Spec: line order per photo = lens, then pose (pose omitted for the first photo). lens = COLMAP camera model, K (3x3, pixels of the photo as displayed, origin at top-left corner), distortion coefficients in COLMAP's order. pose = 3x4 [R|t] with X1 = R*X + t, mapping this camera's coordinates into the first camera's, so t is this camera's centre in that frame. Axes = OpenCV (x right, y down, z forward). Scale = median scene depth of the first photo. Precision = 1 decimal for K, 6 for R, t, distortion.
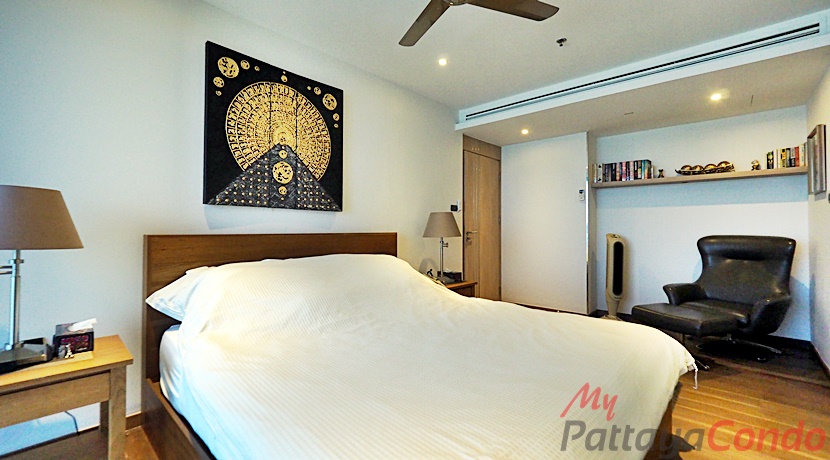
lens RADIAL K [[349.9, 0, 415.0], [0, 349.9, 230.0], [0, 0, 1]] dist [-0.001445, -0.000595]
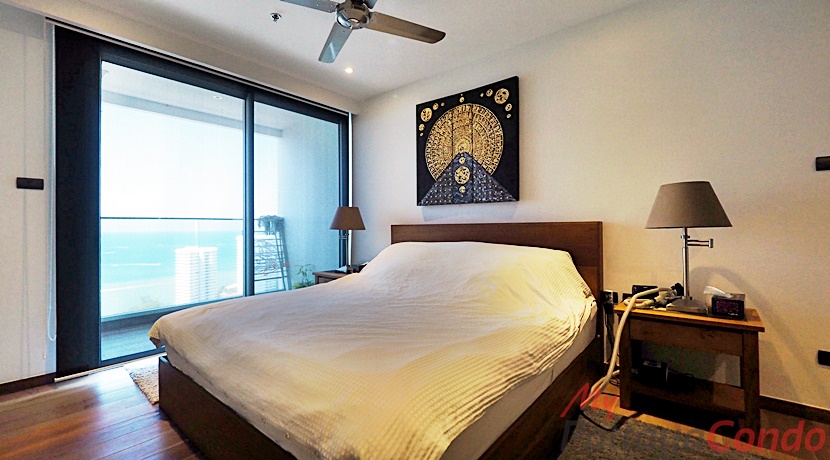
lens RADIAL K [[352.1, 0, 406.0], [0, 352.1, 222.0], [0, 0, 1]] dist [-0.022465, 0.009139]
pose [[0.035927, 0.005857, -0.999337, 0.859324], [0.029632, 0.999537, 0.006924, -0.010320], [0.998915, -0.029861, 0.035737, 0.730573]]
